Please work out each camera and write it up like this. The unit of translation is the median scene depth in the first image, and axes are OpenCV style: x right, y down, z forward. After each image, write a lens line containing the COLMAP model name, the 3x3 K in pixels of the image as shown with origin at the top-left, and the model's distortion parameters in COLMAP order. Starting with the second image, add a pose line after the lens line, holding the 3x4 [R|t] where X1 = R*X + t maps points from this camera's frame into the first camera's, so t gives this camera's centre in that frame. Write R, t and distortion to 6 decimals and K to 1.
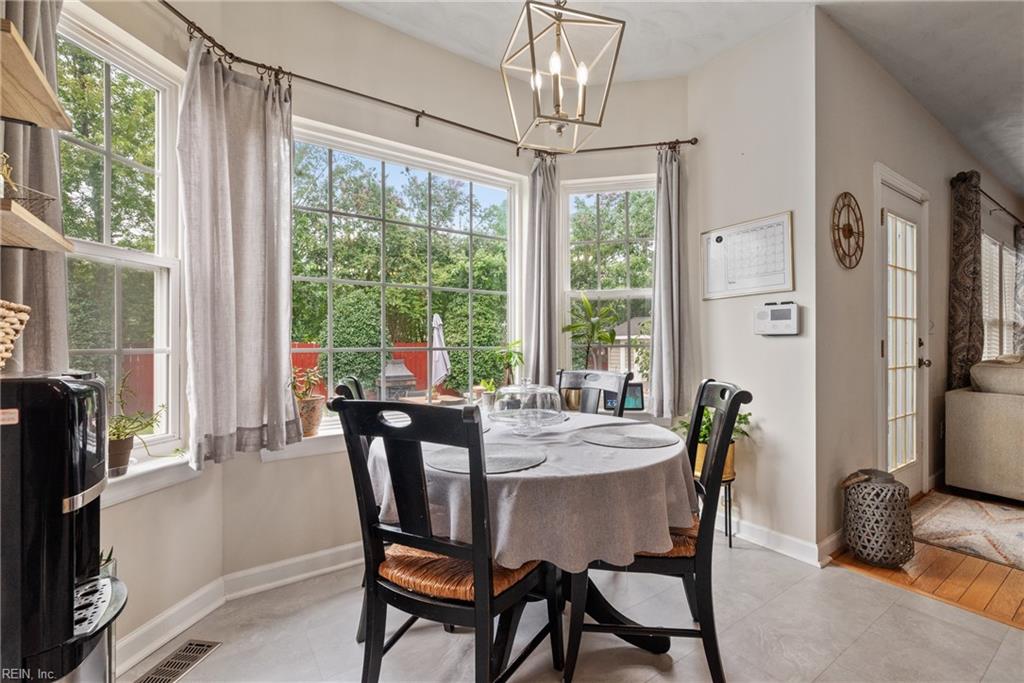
lens RADIAL K [[451.8, 0, 511.7], [0, 451.8, 341.0], [0, 0, 1]] dist [0.001676, -0.000018]
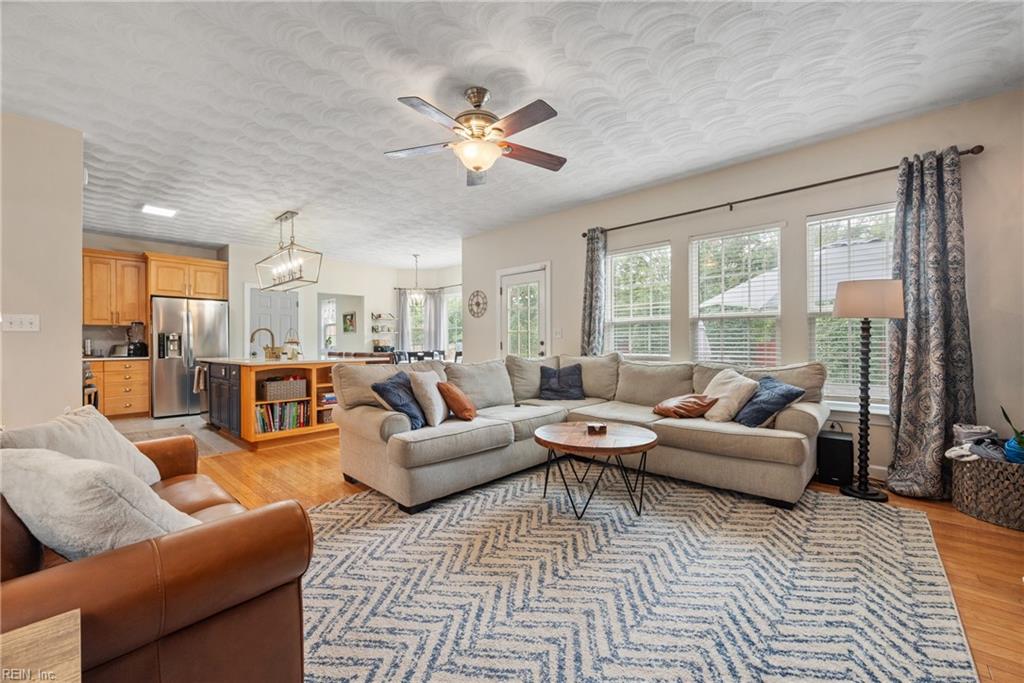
lens RADIAL K [[406.4, 0, 512.3], [0, 406.4, 340.9], [0, 0, 1]] dist [-0.000977, -0.000180]
pose [[0.223313, -0.001790, -0.974745, 4.299013], [0.008463, 0.999964, 0.000102, -0.008460], [0.974710, -0.008272, 0.223320, 0.822096]]
